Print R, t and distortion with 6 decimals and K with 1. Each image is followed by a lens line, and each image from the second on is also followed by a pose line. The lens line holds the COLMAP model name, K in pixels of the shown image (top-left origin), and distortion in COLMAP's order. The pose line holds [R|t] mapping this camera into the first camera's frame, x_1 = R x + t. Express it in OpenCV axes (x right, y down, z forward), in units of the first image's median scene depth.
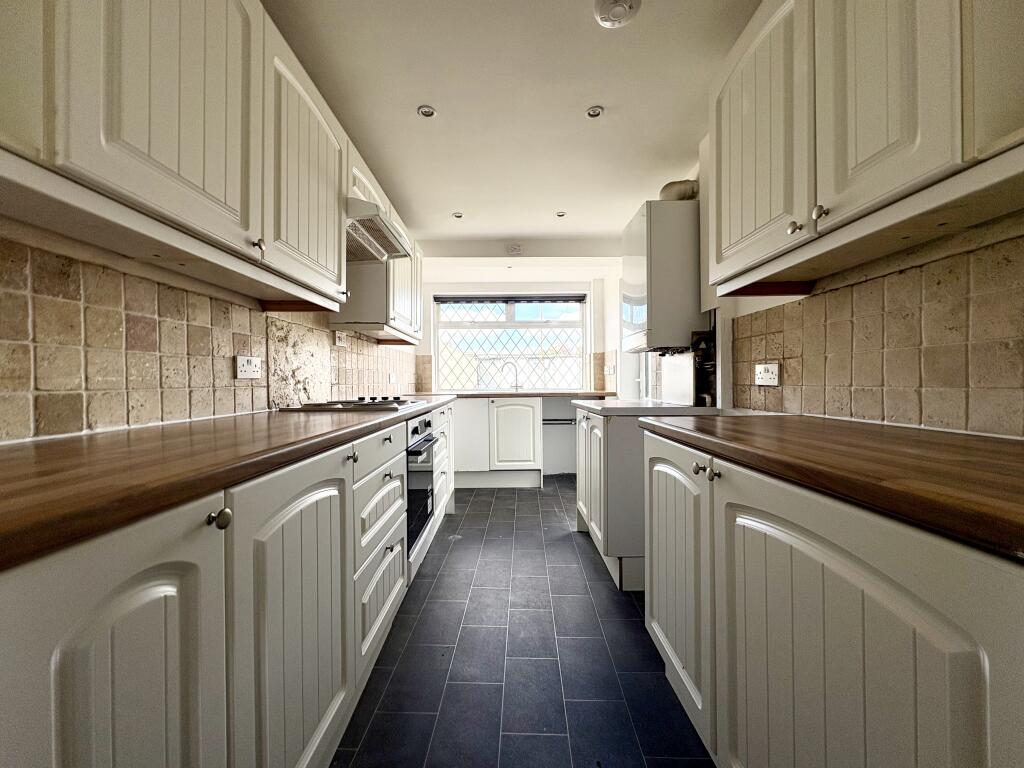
lens RADIAL K [[406.0, 0, 512.7], [0, 406.0, 383.2], [0, 0, 1]] dist [-0.000151, 0.000315]
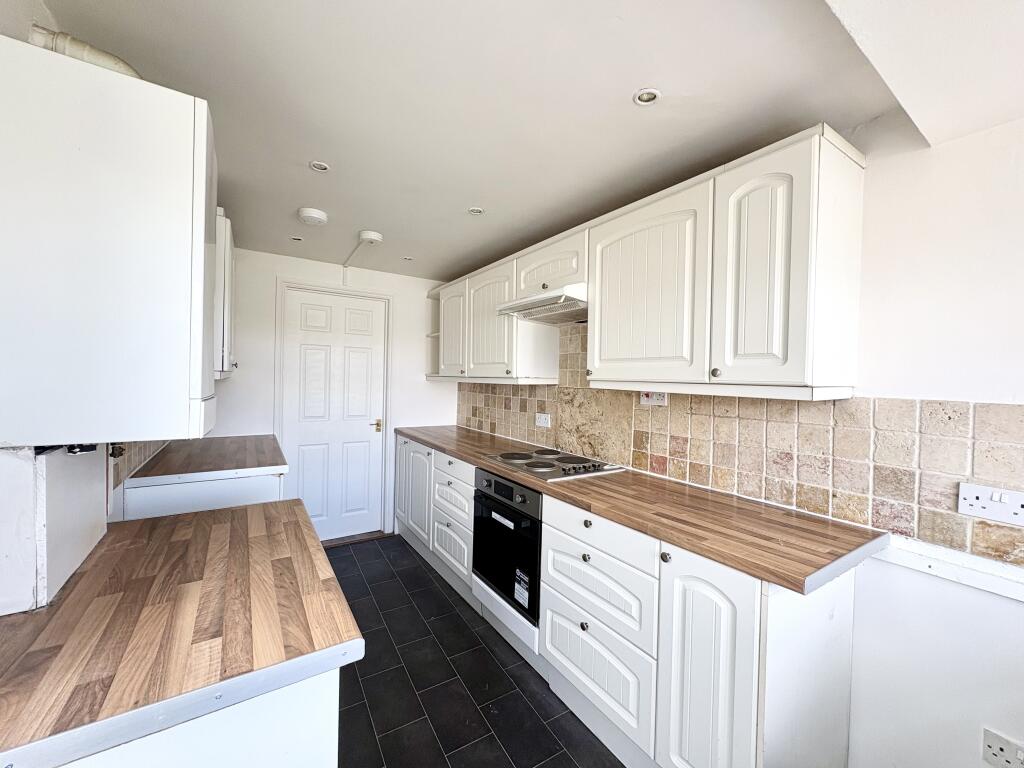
lens RADIAL K [[406.0, 0, 512.7], [0, 406.0, 383.2], [0, 0, 1]] dist [-0.000151, 0.000315]
pose [[-0.837171, -0.007899, -0.546884, 0.343605], [-0.022032, 0.999571, 0.019288, -0.197864], [0.546497, 0.028196, -0.836986, 2.087654]]
